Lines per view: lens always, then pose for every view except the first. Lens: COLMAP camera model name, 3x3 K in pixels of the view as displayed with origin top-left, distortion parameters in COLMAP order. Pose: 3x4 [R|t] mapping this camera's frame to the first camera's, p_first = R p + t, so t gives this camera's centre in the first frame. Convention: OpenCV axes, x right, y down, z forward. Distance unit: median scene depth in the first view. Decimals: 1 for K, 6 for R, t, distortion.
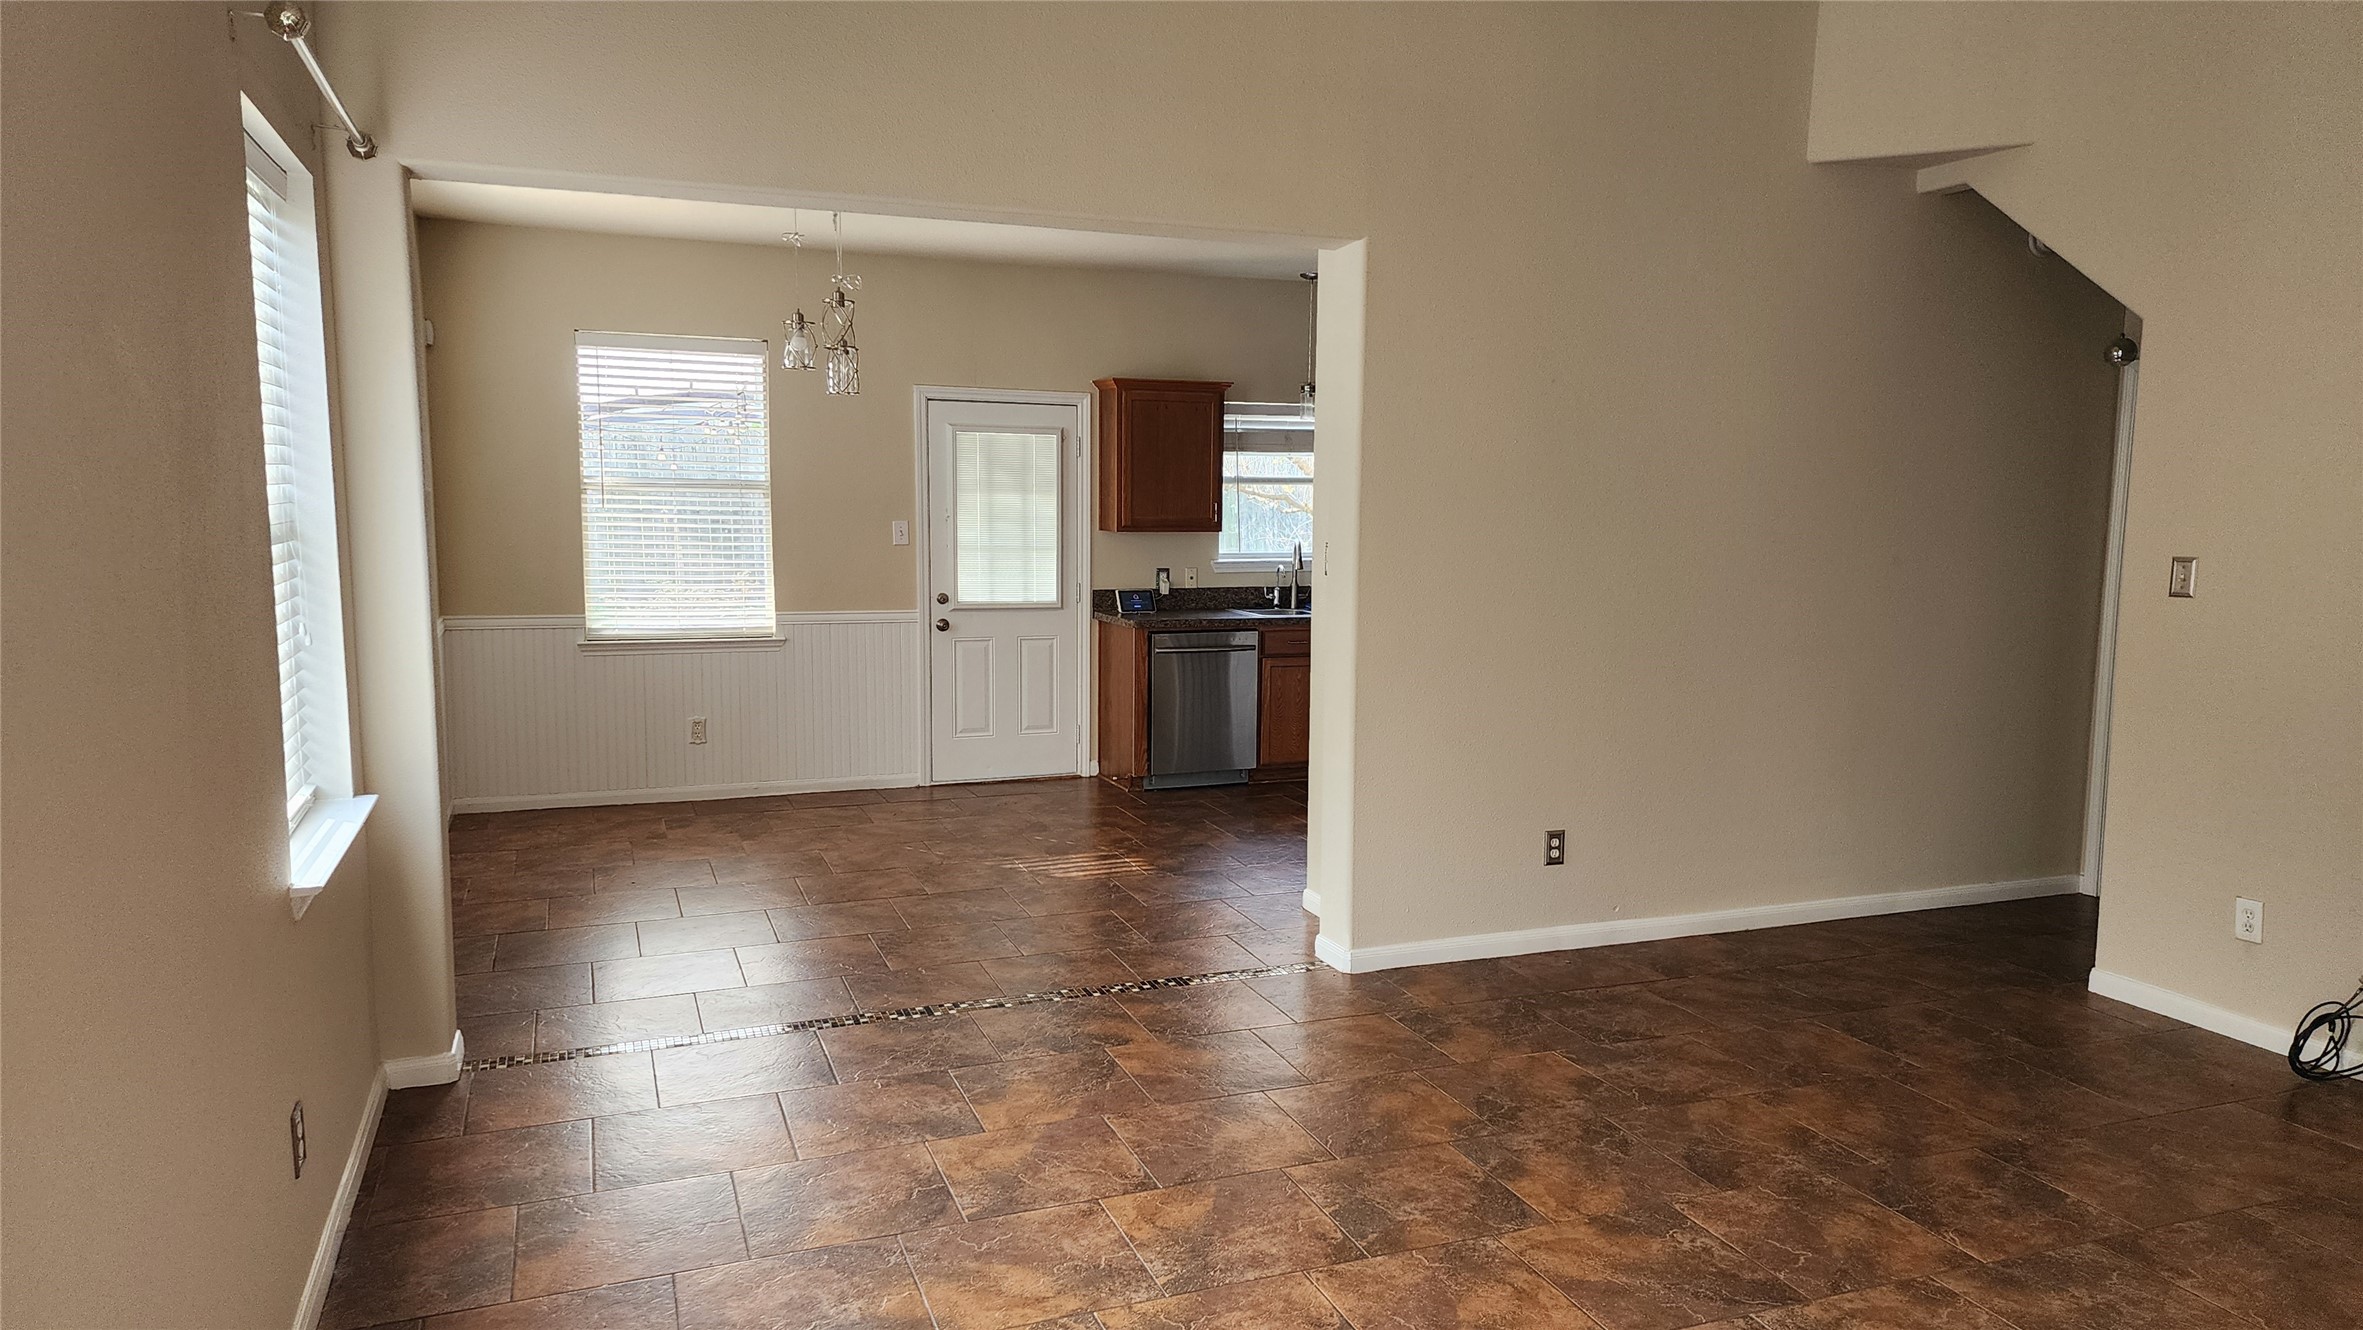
lens RADIAL K [[1574.0, 0, 1196.8], [0, 1574.0, 669.9], [0, 0, 1]] dist [0.071153, -0.050171]
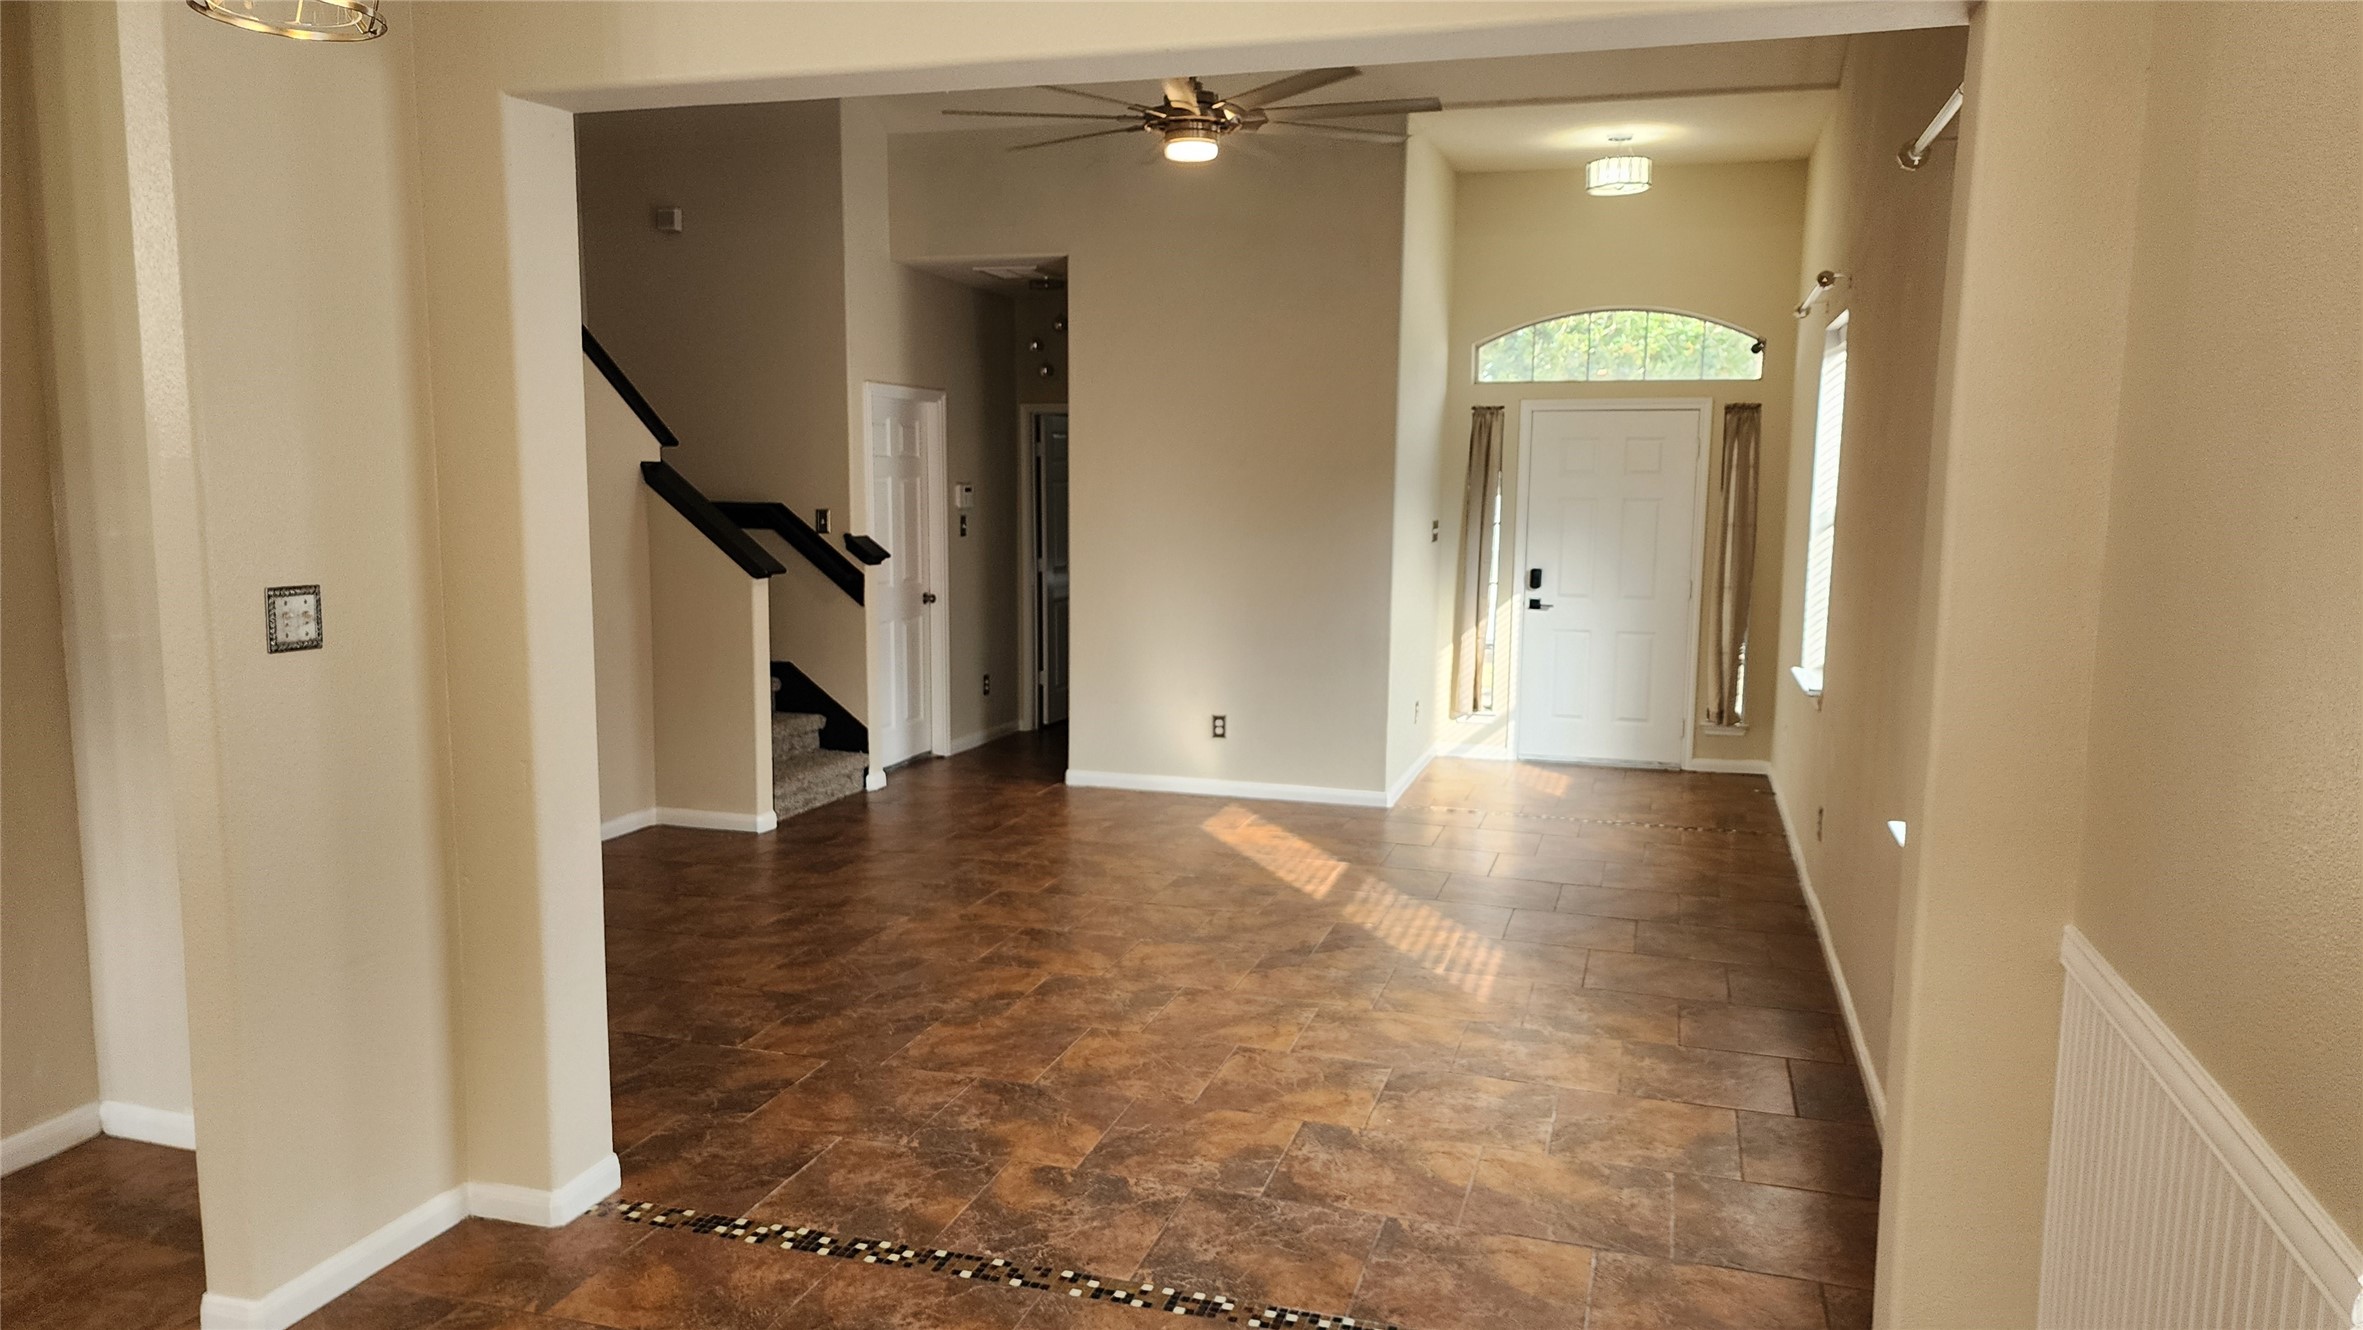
lens RADIAL K [[1574.0, 0, 1182.5], [0, 1574.0, 682.6], [0, 0, 1]] dist [0.071153, -0.050171]
pose [[-0.780597, -0.099242, 0.617106, -0.561563], [0.056254, 0.972152, 0.227498, -0.185605], [-0.622498, 0.212299, -0.753276, 1.460454]]
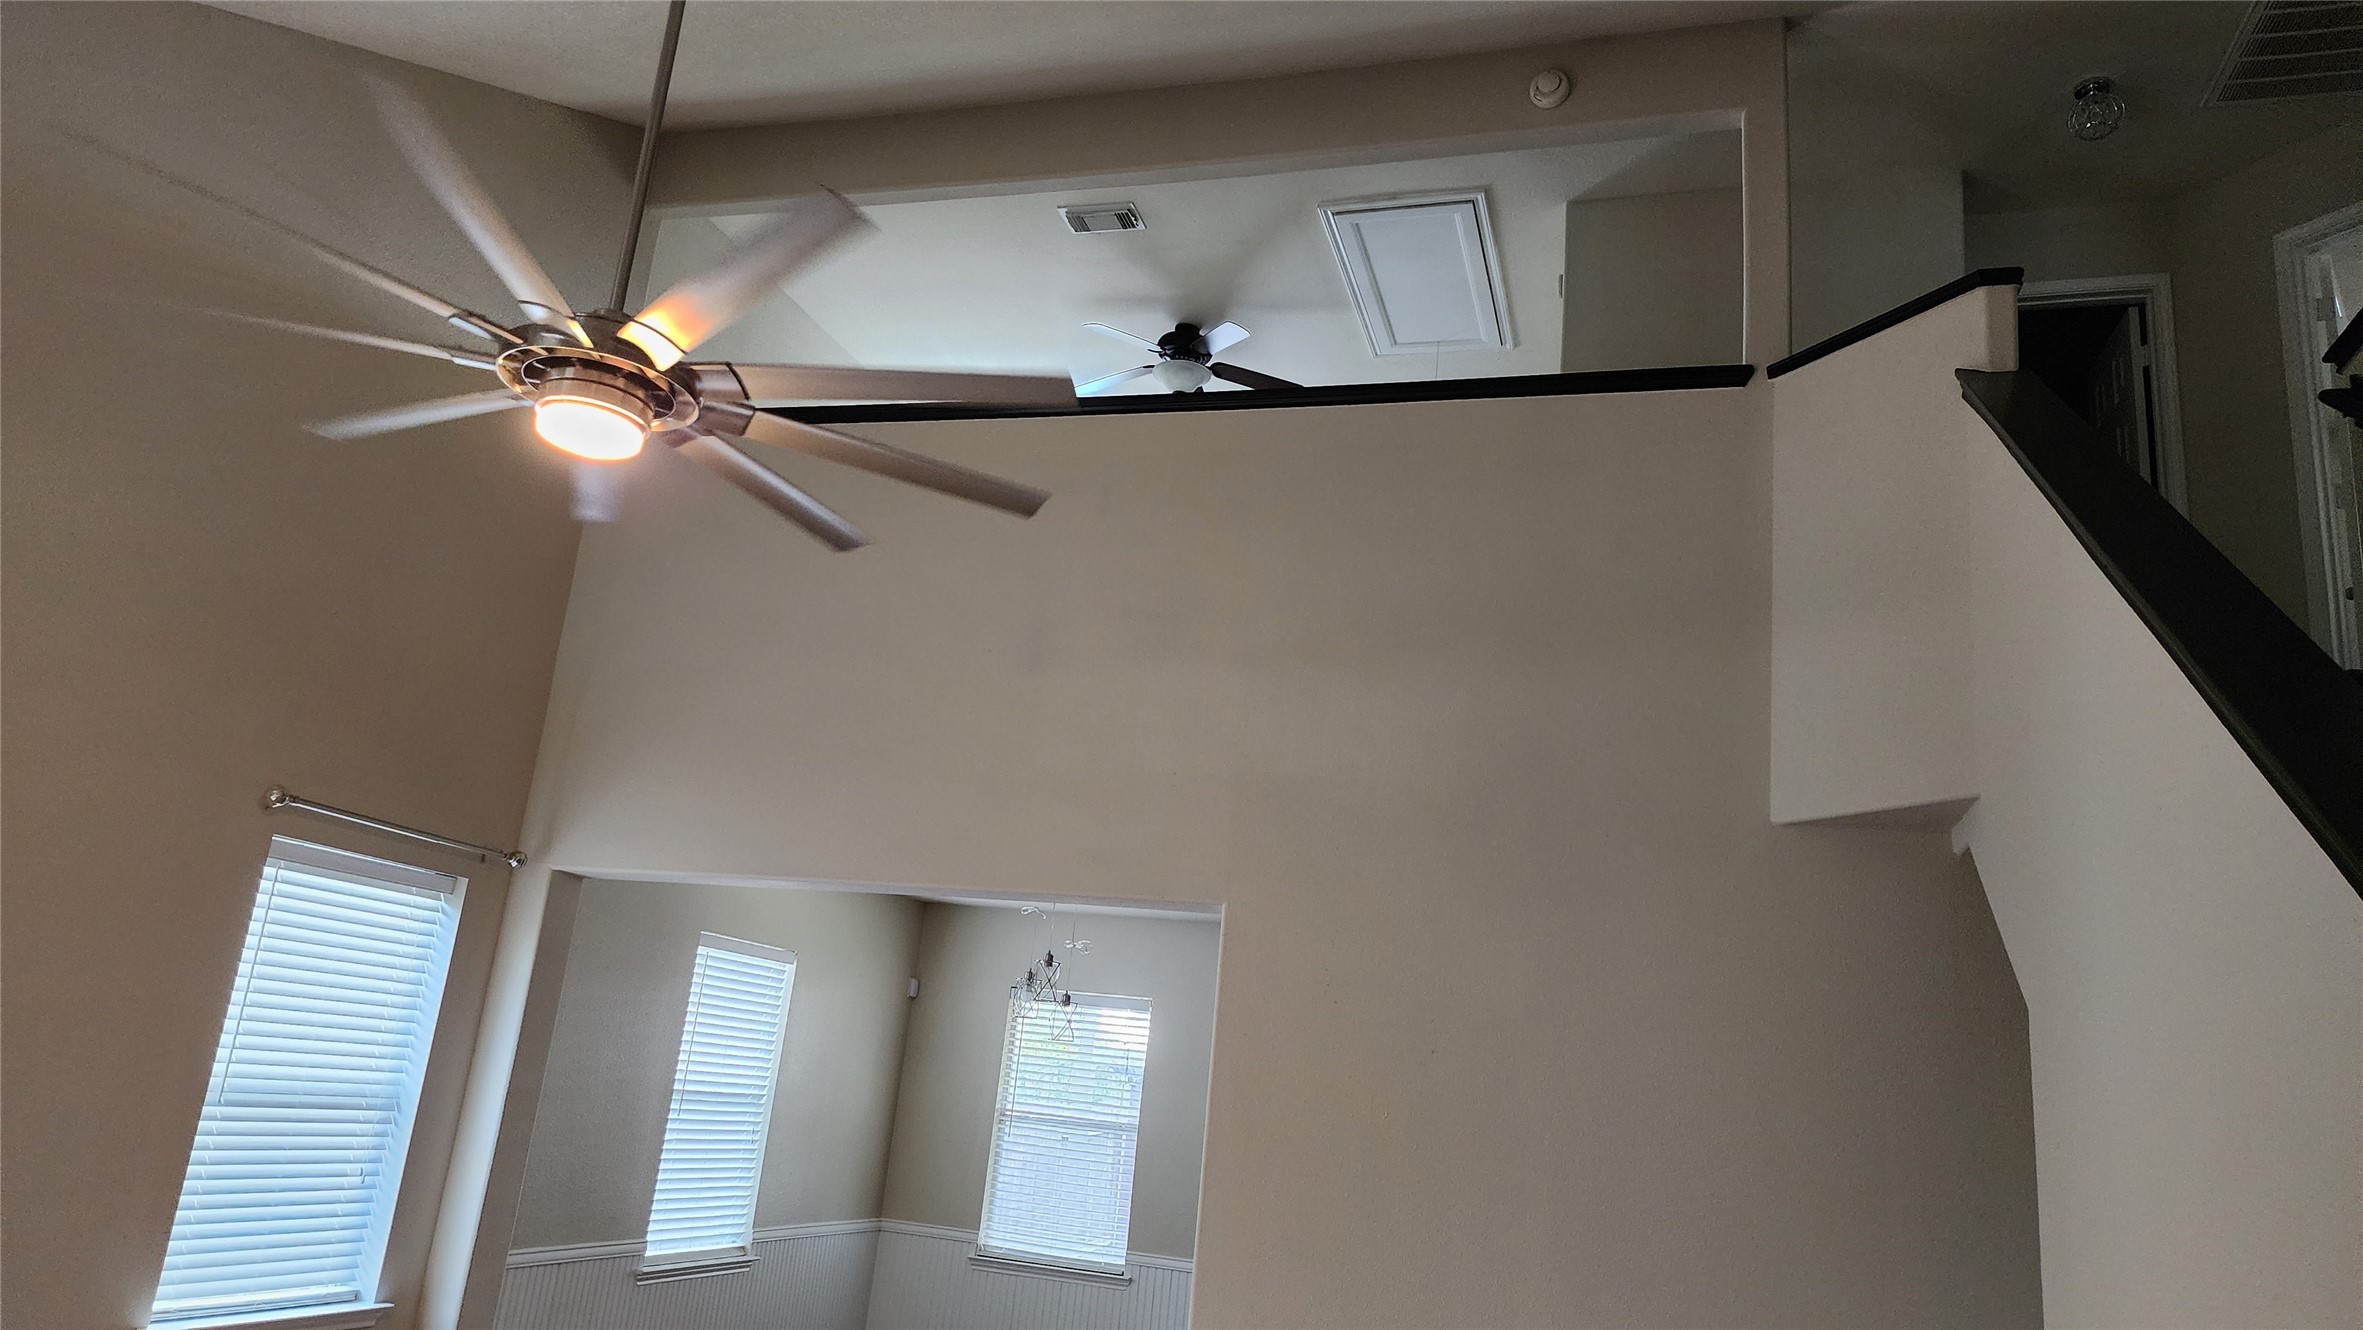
lens RADIAL K [[1574.0, 0, 1178.9], [0, 1574.0, 668.0], [0, 0, 1]] dist [0.071153, -0.050171]
pose [[0.783130, -0.108773, -0.612271, 0.792762], [-0.153868, 0.920074, -0.360261, -0.029026], [0.602522, 0.376340, 0.703801, 0.181025]]
